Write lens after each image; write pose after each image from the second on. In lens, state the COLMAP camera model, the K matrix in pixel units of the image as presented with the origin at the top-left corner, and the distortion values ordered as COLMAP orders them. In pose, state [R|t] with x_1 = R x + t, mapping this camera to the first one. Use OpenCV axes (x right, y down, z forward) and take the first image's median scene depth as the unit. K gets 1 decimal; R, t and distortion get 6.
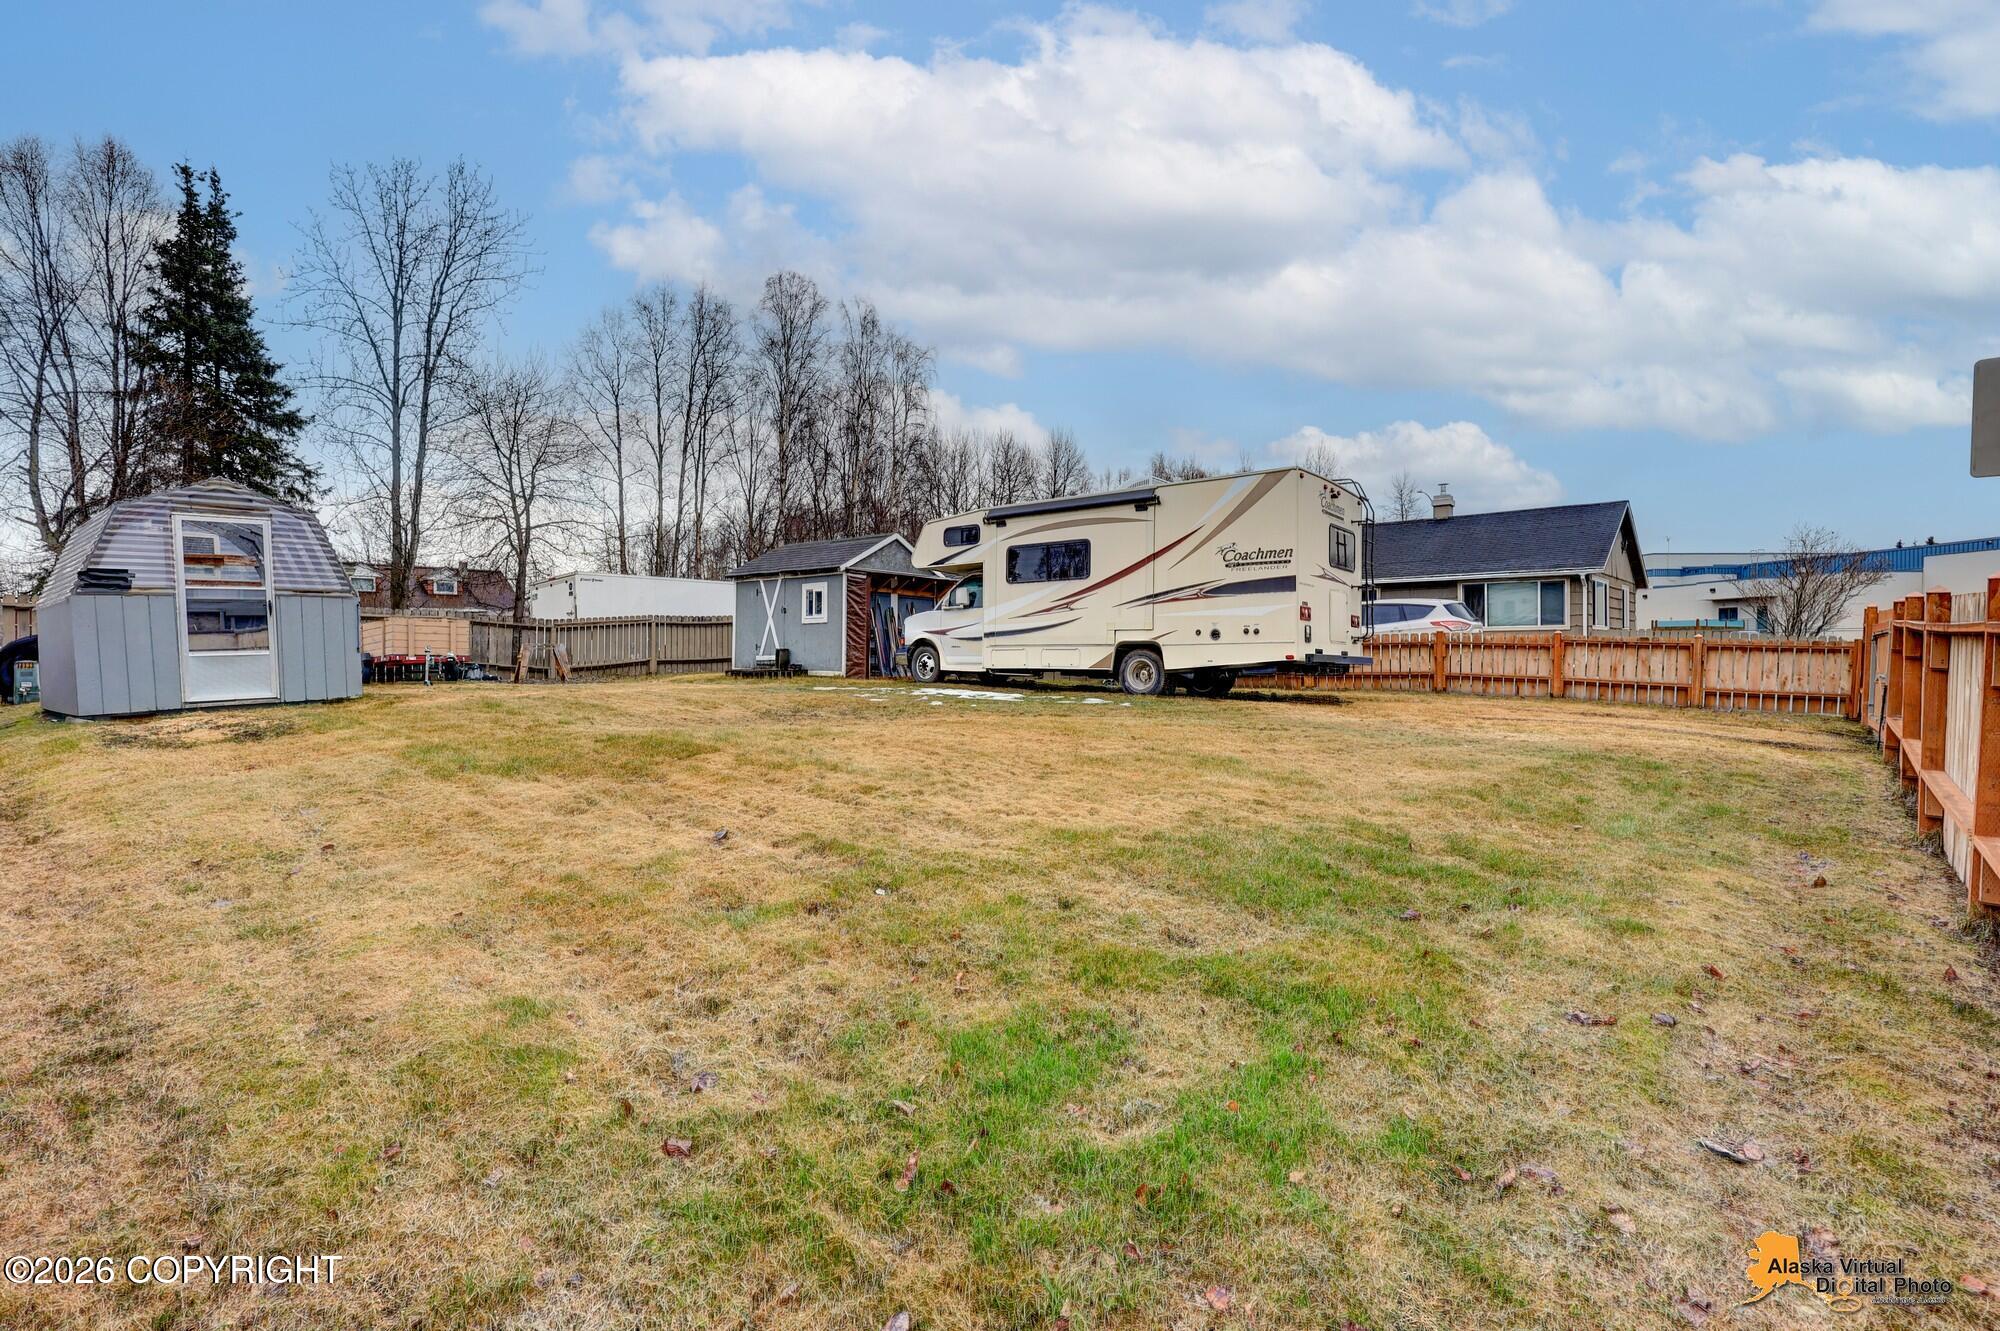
lens RADIAL K [[920.5, 0, 1005.3], [0, 920.5, 654.9], [0, 0, 1]] dist [-0.000265, -0.000541]
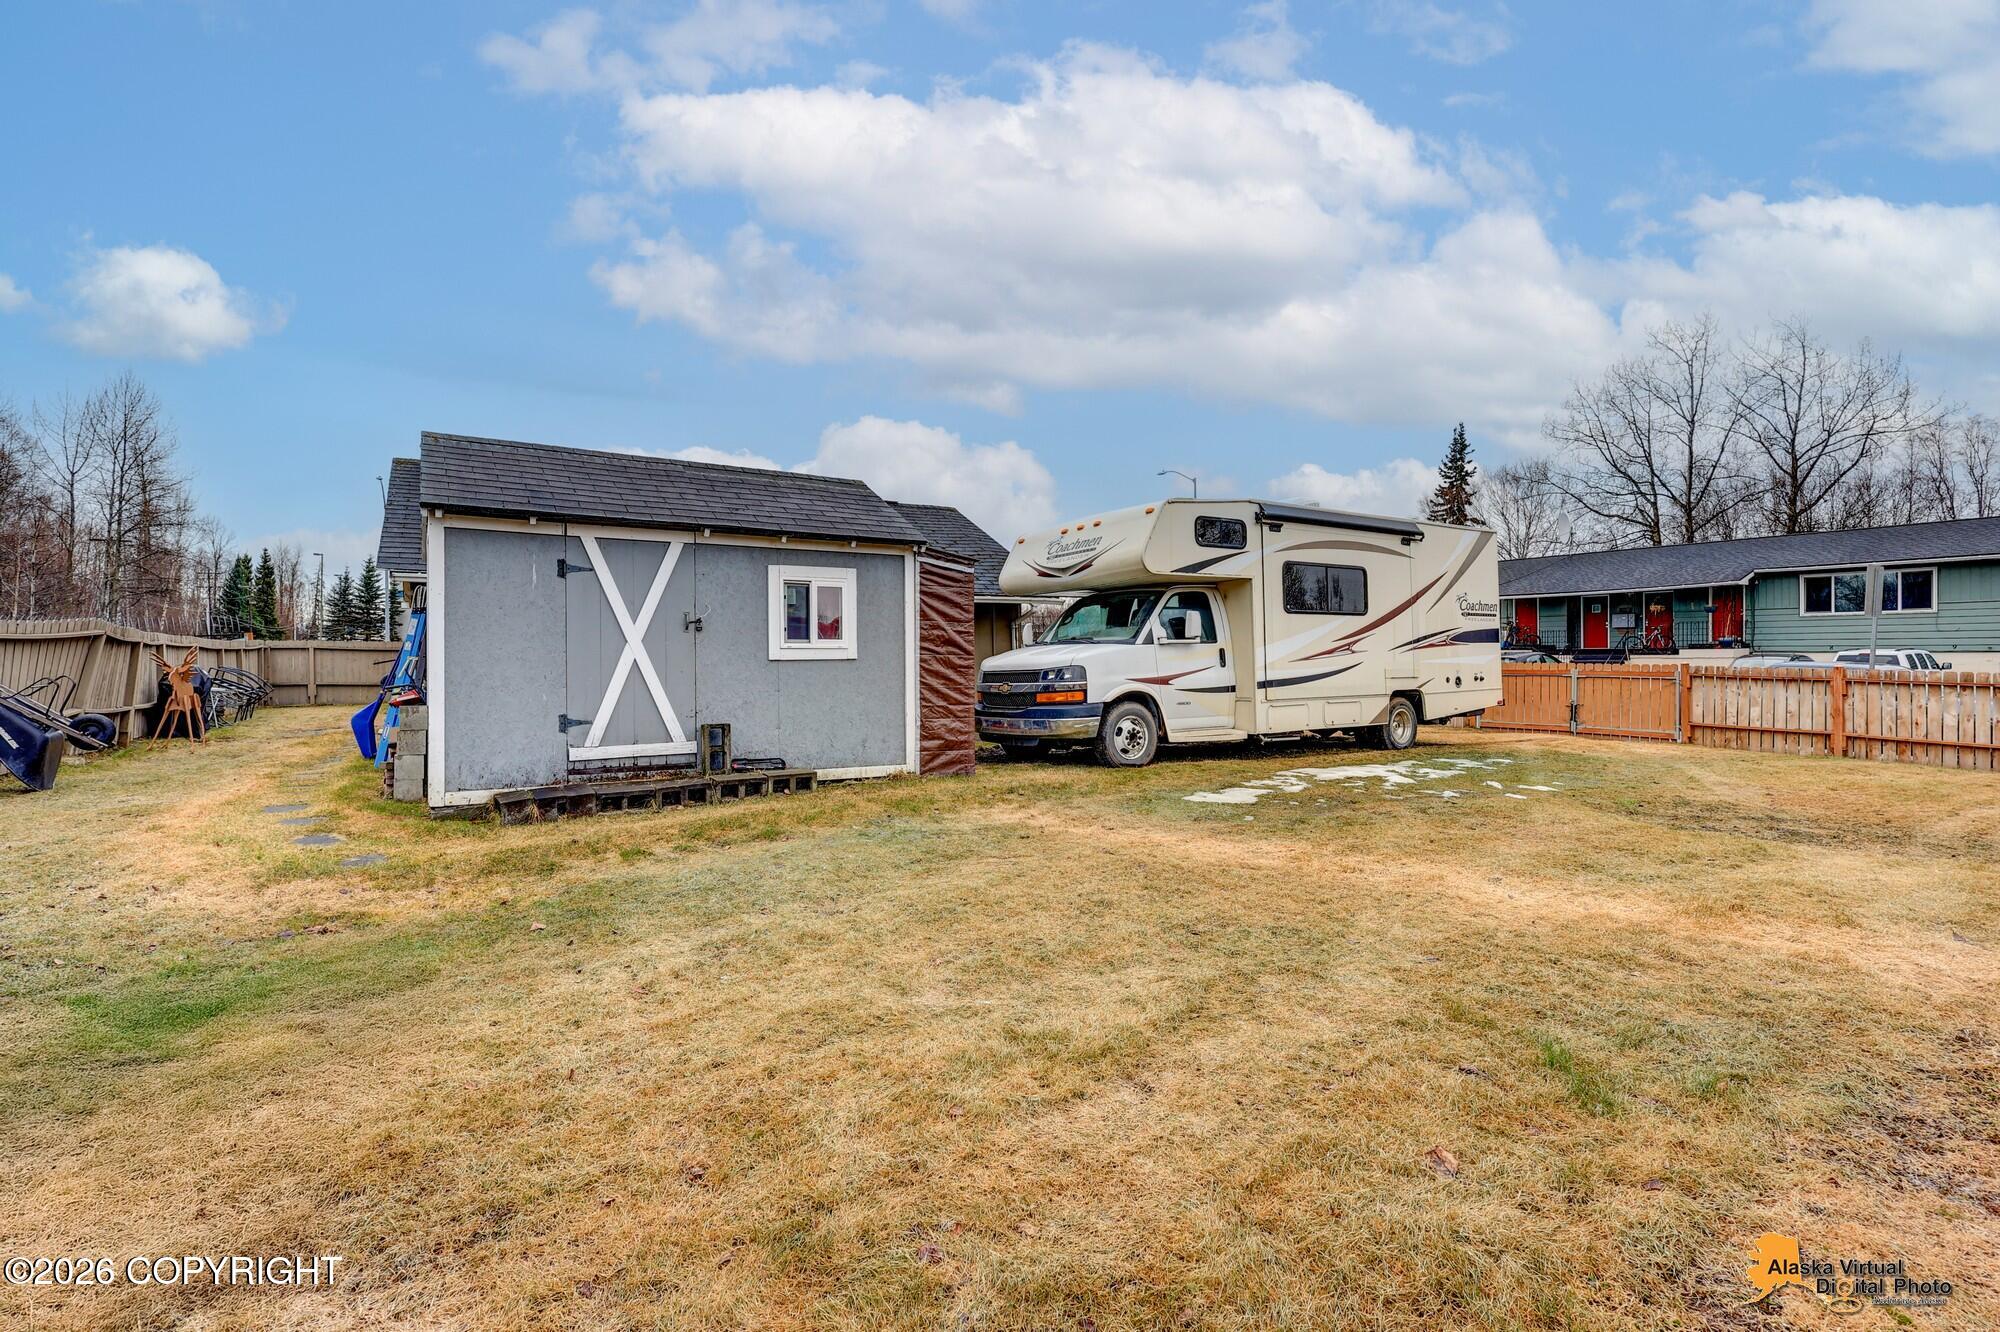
lens RADIAL K [[920.5, 0, 1005.3], [0, 920.5, 655.4], [0, 0, 1]] dist [-0.000265, -0.000541]
pose [[0.304004, 0.002281, 0.952668, -0.352743], [0.007819, 0.999957, -0.004889, -0.019995], [-0.952639, 0.008935, 0.303973, 0.467364]]
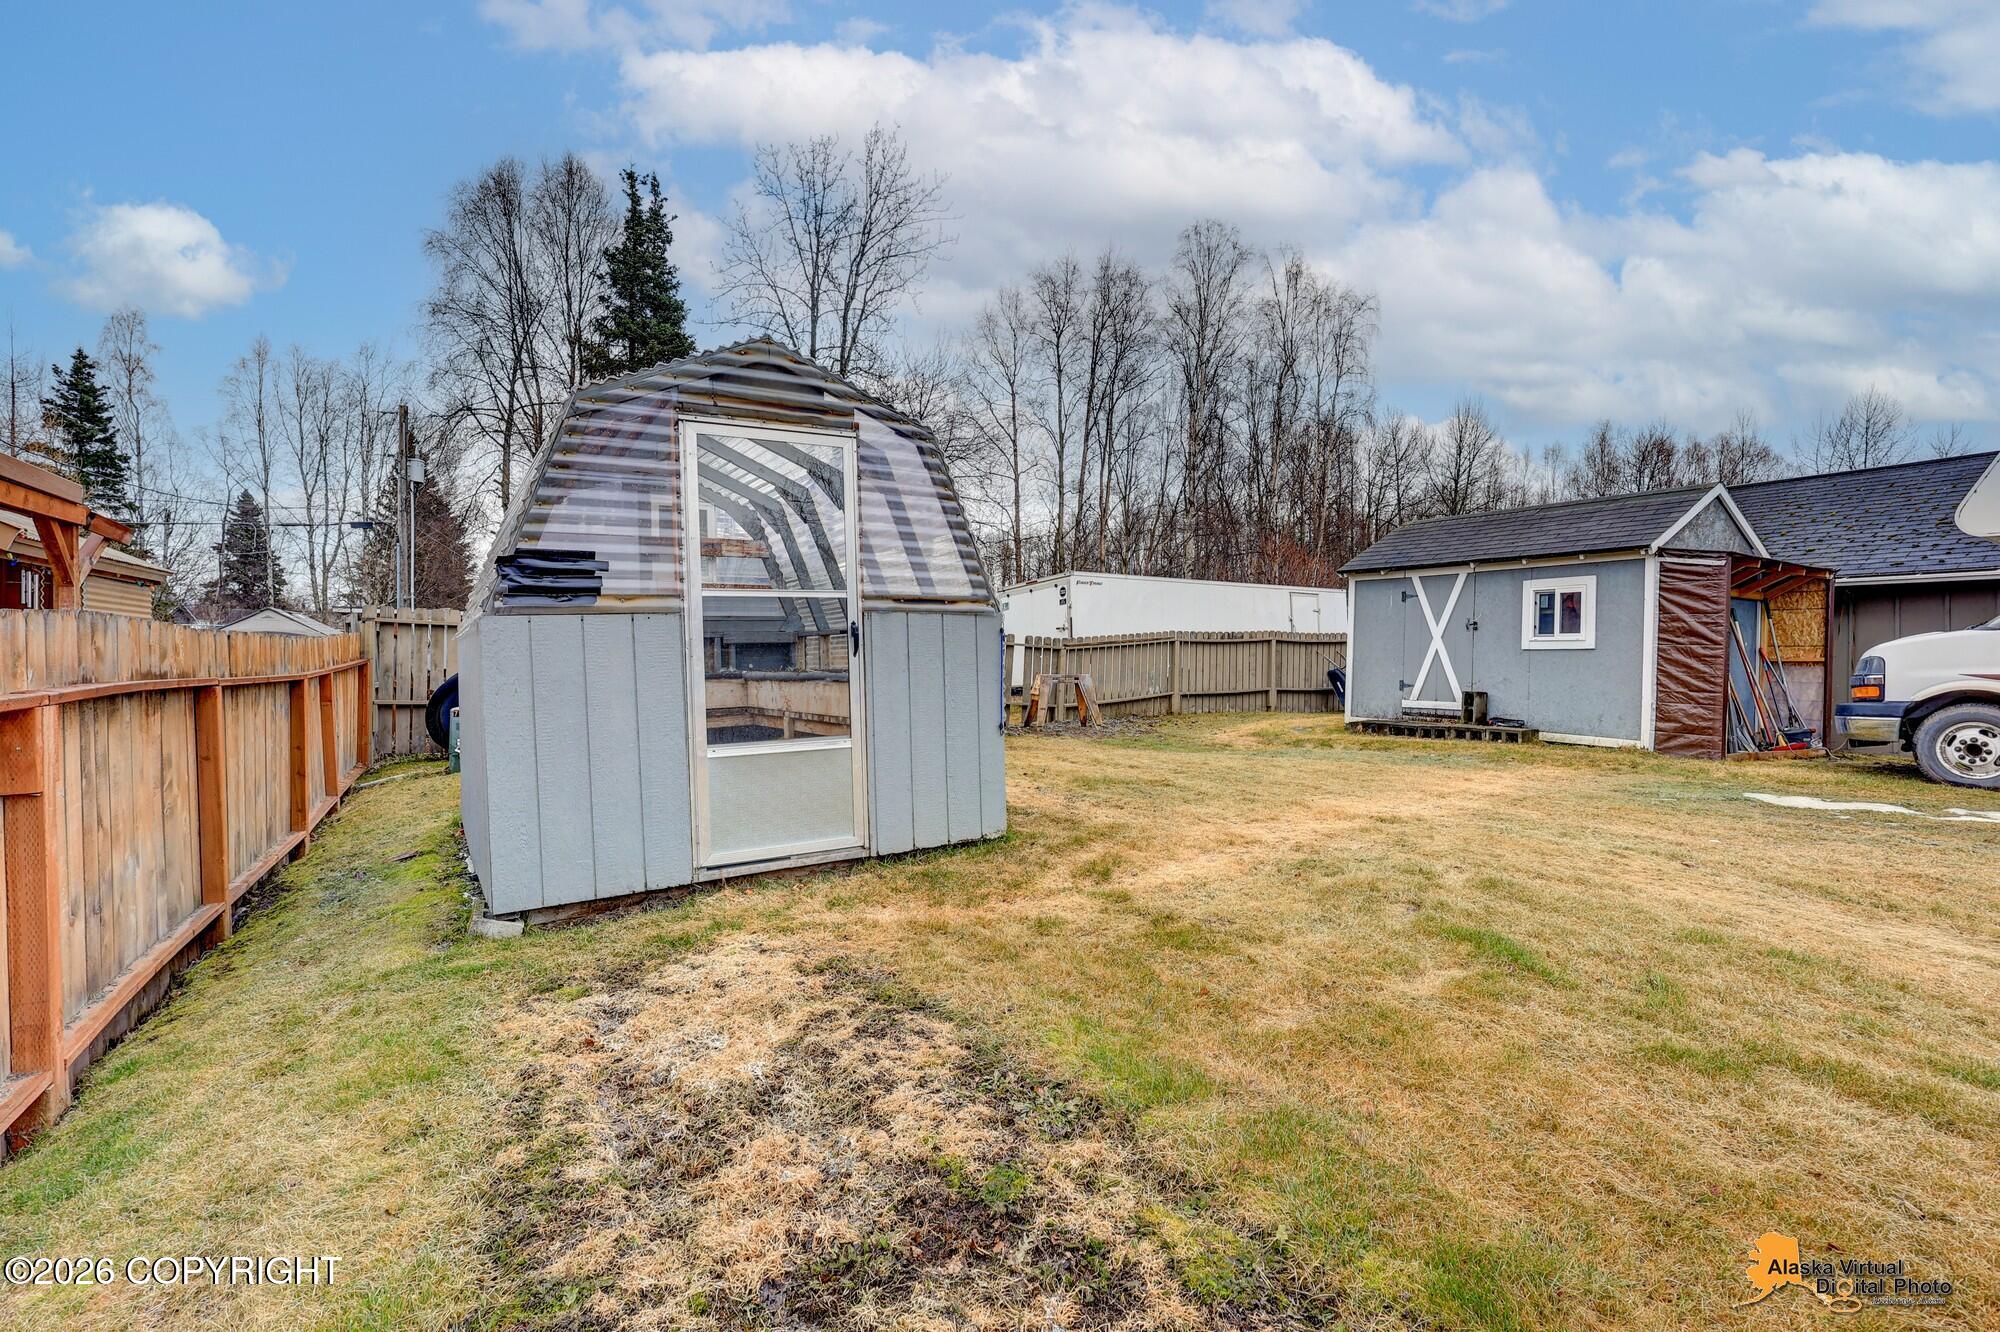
lens RADIAL K [[920.5, 0, 1005.3], [0, 920.5, 655.4], [0, 0, 1]] dist [-0.000265, -0.000541]
pose [[0.947292, 0.007426, -0.320286, -0.206993], [-0.009378, 0.999946, -0.004554, -0.014777], [0.320234, 0.007317, 0.947310, 0.213880]]
